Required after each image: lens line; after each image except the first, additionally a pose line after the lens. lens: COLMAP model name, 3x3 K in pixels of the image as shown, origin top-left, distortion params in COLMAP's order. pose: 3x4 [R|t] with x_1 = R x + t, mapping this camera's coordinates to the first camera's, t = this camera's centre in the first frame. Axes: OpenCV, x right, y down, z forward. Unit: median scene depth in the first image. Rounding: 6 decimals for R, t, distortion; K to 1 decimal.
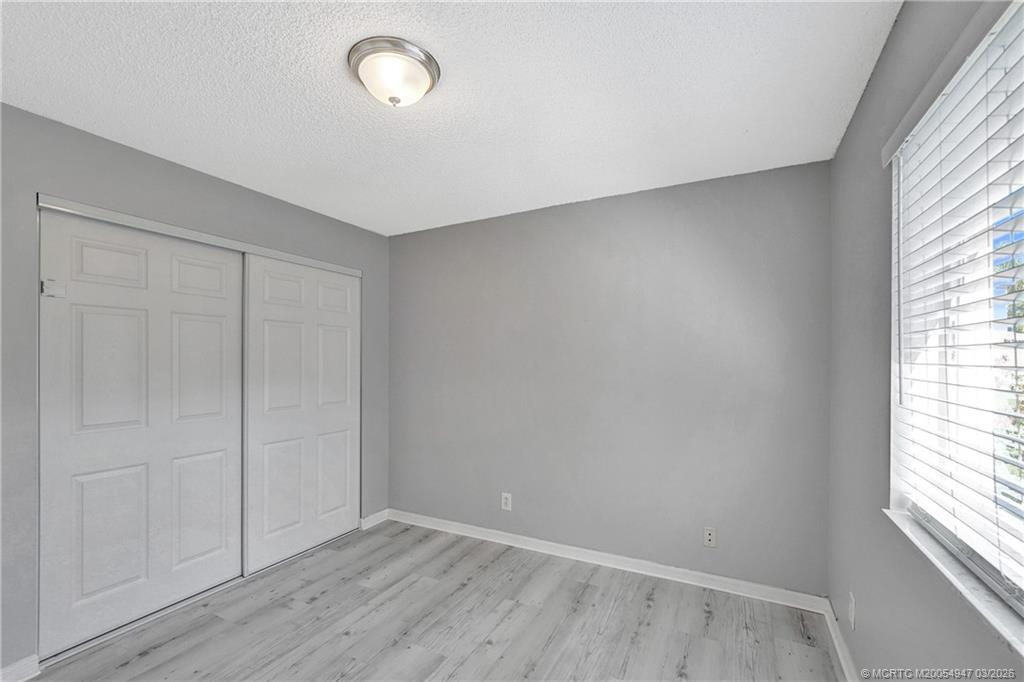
lens RADIAL K [[436.8, 0, 514.9], [0, 436.8, 362.4], [0, 0, 1]] dist [-0.002199, -0.000591]
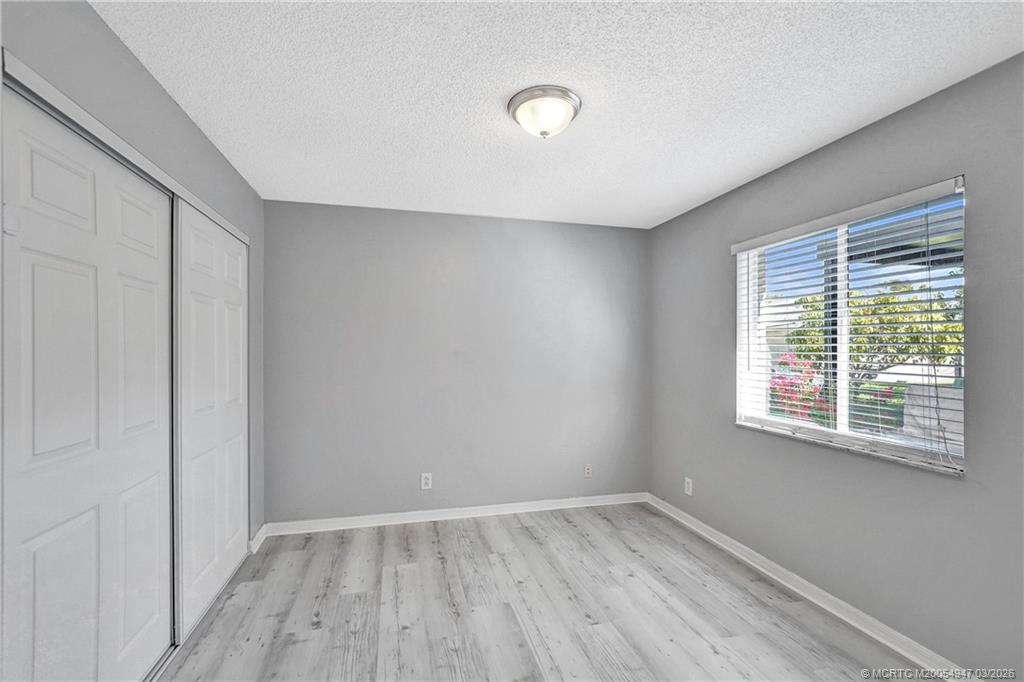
lens RADIAL K [[433.0, 0, 505.2], [0, 433.0, 349.6], [0, 0, 1]] dist [-0.002144, 0.000061]
pose [[0.750558, 0.002529, 0.660800, -0.700109], [-0.000538, 0.999995, -0.003216, 0.003808], [-0.660804, 0.002058, 0.750555, 0.104609]]
